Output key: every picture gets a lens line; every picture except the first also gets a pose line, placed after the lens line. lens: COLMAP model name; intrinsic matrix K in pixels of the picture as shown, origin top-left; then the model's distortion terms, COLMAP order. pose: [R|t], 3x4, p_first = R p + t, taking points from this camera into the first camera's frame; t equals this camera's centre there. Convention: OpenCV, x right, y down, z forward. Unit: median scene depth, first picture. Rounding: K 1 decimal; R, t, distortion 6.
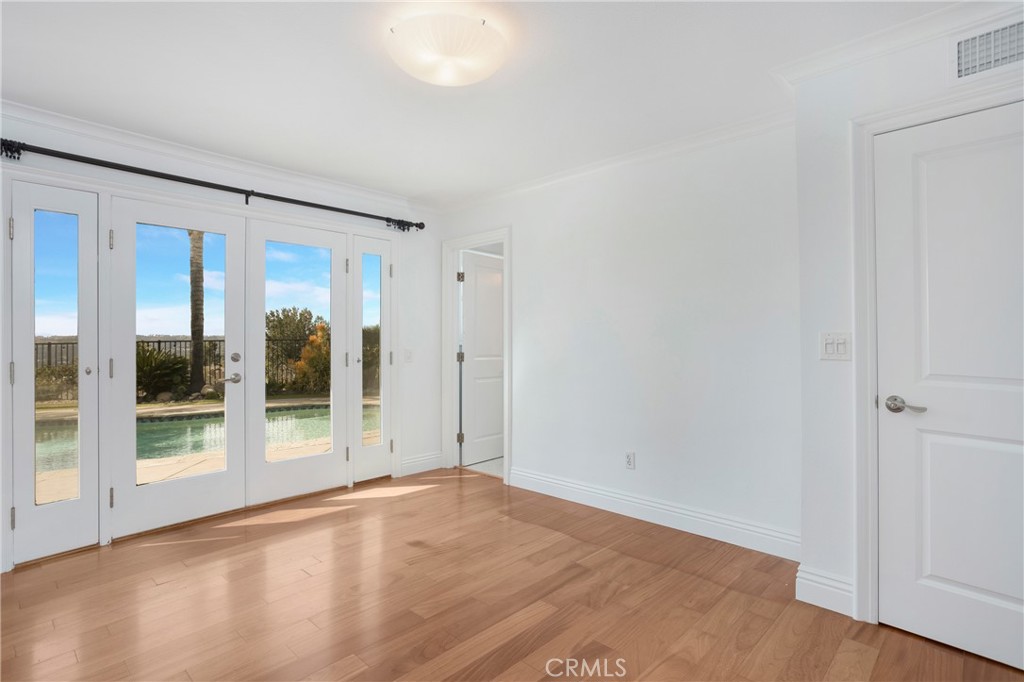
lens RADIAL K [[503.8, 0, 510.9], [0, 503.8, 342.5], [0, 0, 1]] dist [0.021214, 0.000262]
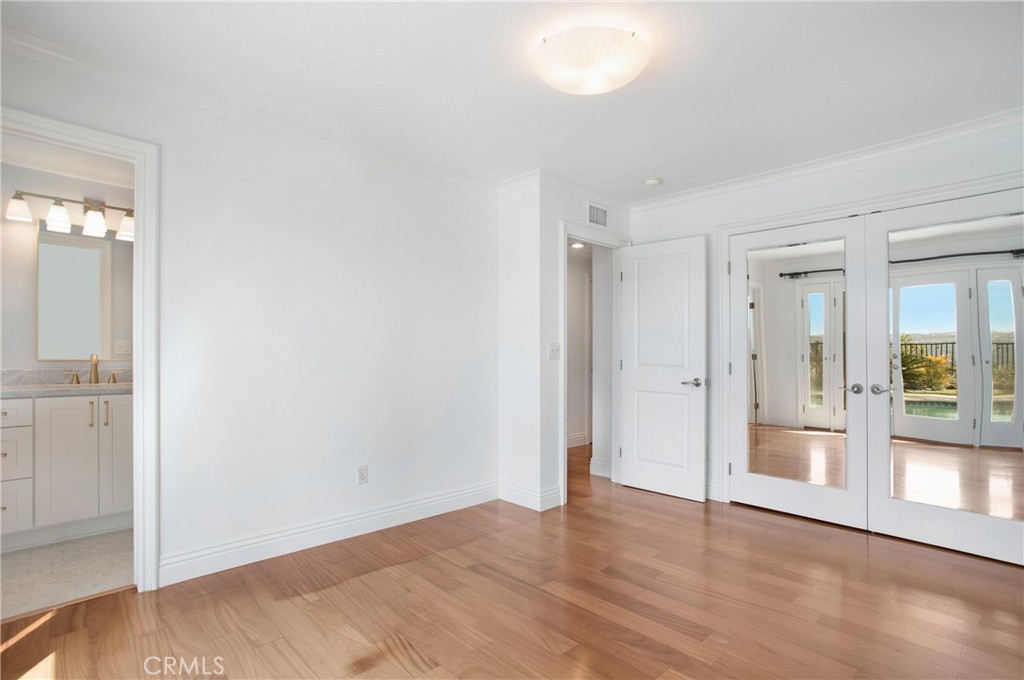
lens RADIAL K [[531.0, 0, 510.2], [0, 531.0, 342.5], [0, 0, 1]] dist [-0.004023, 0.000562]
pose [[0.067381, 0.012270, 0.997652, -0.848500], [-0.001771, 0.999924, -0.012179, 0.002477], [-0.997726, -0.000947, 0.067398, 0.777210]]
